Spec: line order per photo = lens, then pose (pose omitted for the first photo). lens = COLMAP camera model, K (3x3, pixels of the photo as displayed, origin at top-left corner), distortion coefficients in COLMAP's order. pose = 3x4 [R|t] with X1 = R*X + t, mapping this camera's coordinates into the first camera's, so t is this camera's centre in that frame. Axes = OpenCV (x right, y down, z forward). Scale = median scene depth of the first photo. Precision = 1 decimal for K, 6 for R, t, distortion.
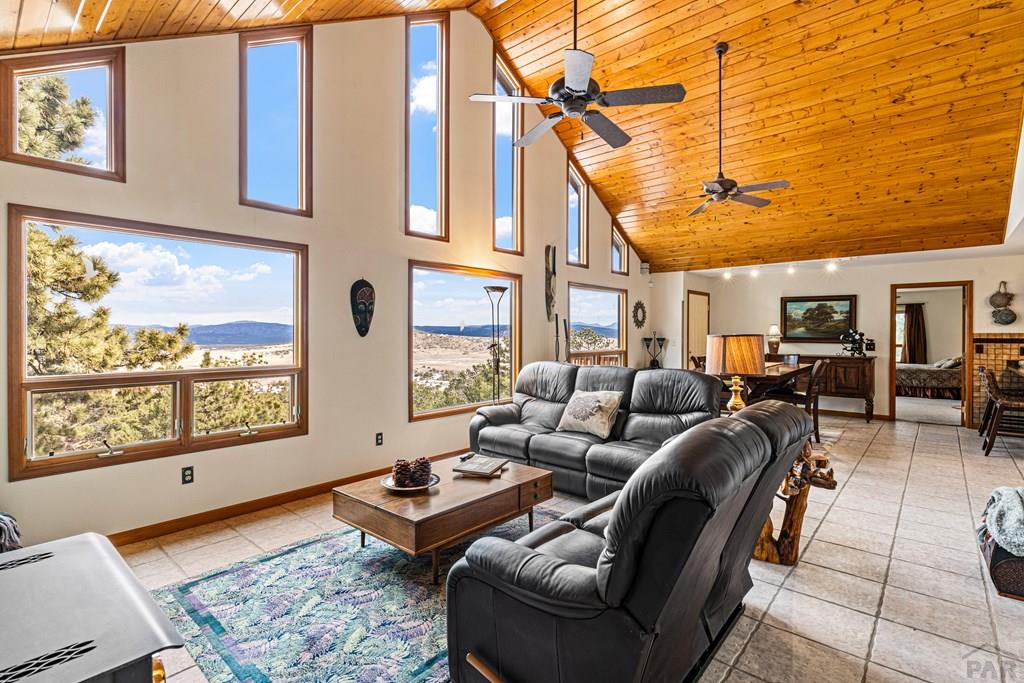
lens RADIAL K [[488.1, 0, 507.5], [0, 488.1, 337.8], [0, 0, 1]] dist [0.002648, 0.000689]
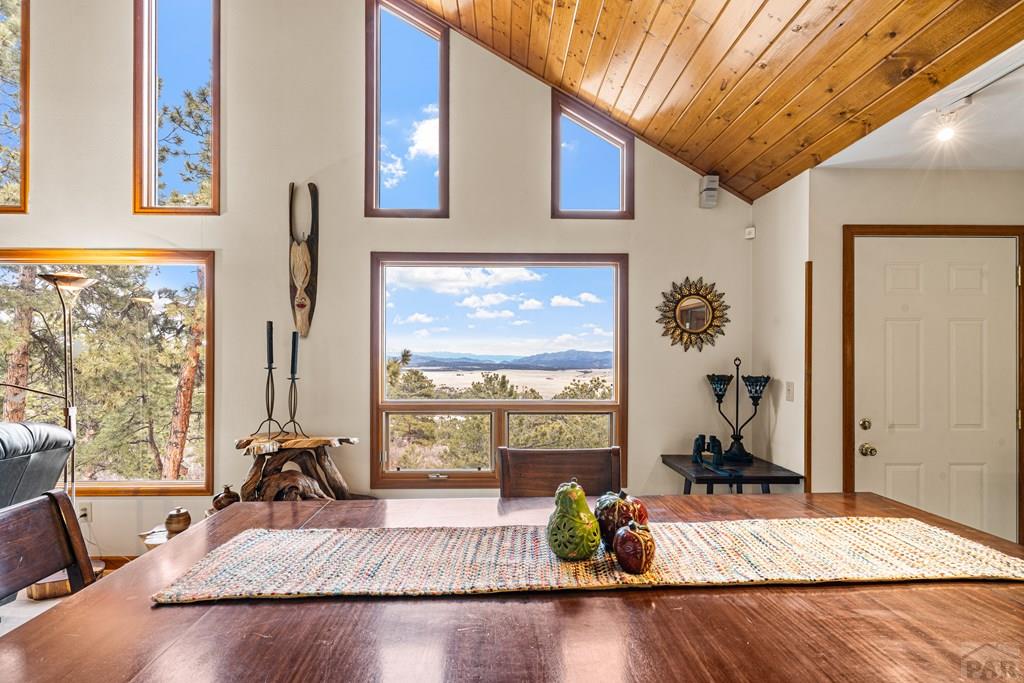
lens RADIAL K [[583.2, 0, 518.3], [0, 583.2, 369.7], [0, 0, 1]] dist [0.005566, 0.000020]
pose [[0.664520, 0.009239, -0.747213, 0.418943], [-0.007675, 0.999955, 0.005539, -0.004406], [0.747231, 0.002054, 0.664561, 0.483324]]
